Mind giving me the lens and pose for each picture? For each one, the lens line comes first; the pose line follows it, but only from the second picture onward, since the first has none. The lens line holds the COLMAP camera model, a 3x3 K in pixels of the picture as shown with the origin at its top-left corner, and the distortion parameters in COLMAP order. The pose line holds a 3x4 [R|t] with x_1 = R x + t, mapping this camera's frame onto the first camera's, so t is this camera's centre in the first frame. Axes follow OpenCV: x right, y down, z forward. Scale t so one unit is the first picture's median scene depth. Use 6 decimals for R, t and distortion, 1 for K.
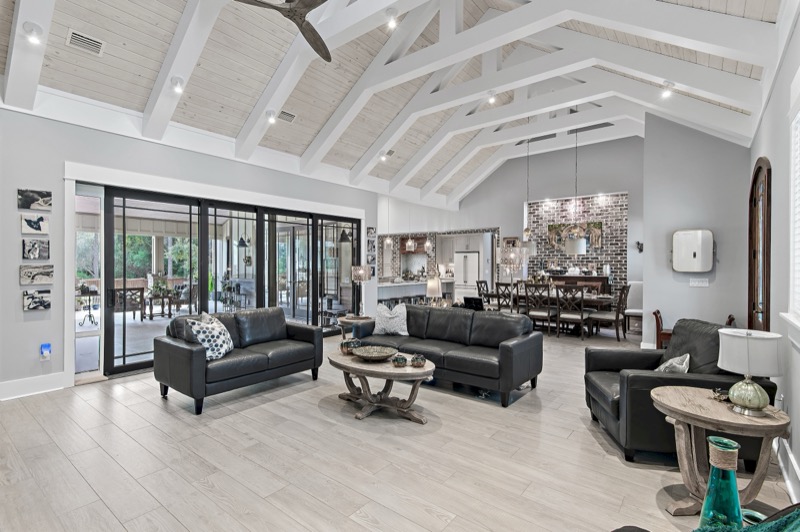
lens RADIAL K [[389.8, 0, 397.7], [0, 389.8, 267.3], [0, 0, 1]] dist [0.020398, 0.000038]
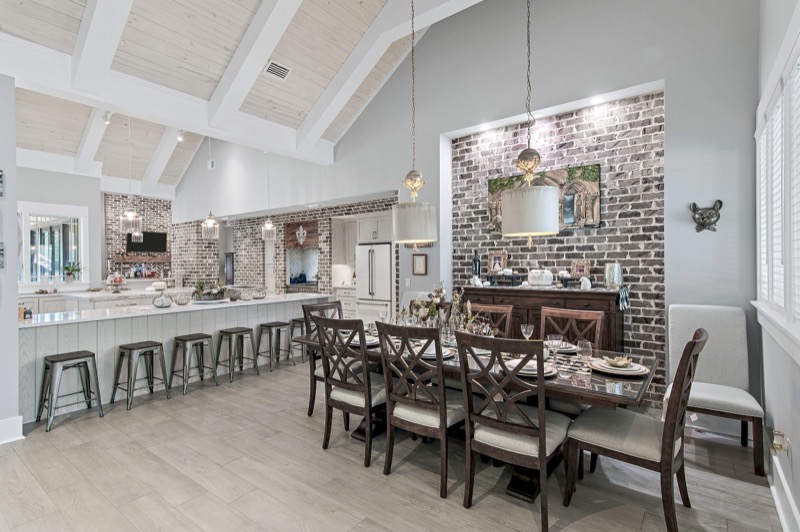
lens RADIAL K [[389.8, 0, 402.6], [0, 389.8, 263.7], [0, 0, 1]] dist [0.020398, 0.000038]
pose [[0.999617, -0.011296, 0.025263, 0.284855], [0.011460, 0.999914, -0.006348, -0.005276], [-0.025189, 0.006635, 0.999661, 0.563118]]
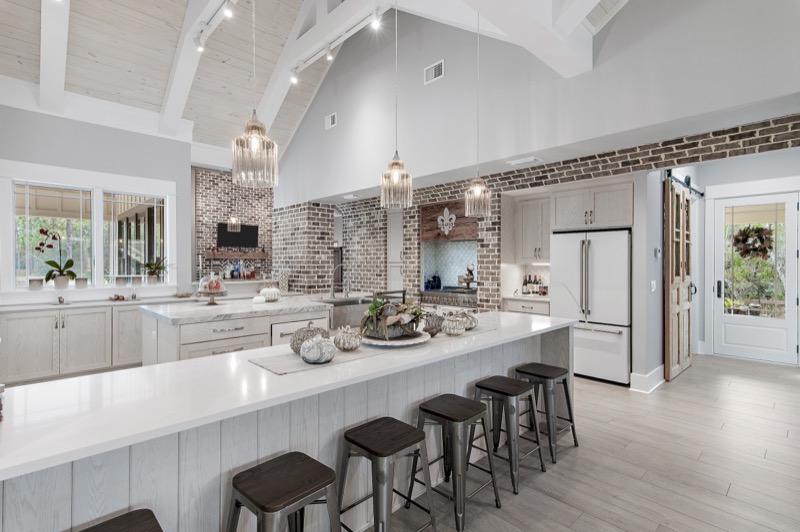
lens RADIAL K [[389.8, 0, 404.6], [0, 389.8, 264.5], [0, 0, 1]] dist [0.020398, 0.000038]
pose [[0.991690, -0.001392, -0.128639, 0.074752], [0.001193, 0.999998, -0.001628, -0.008976], [0.128641, 0.001461, 0.991690, 0.853199]]
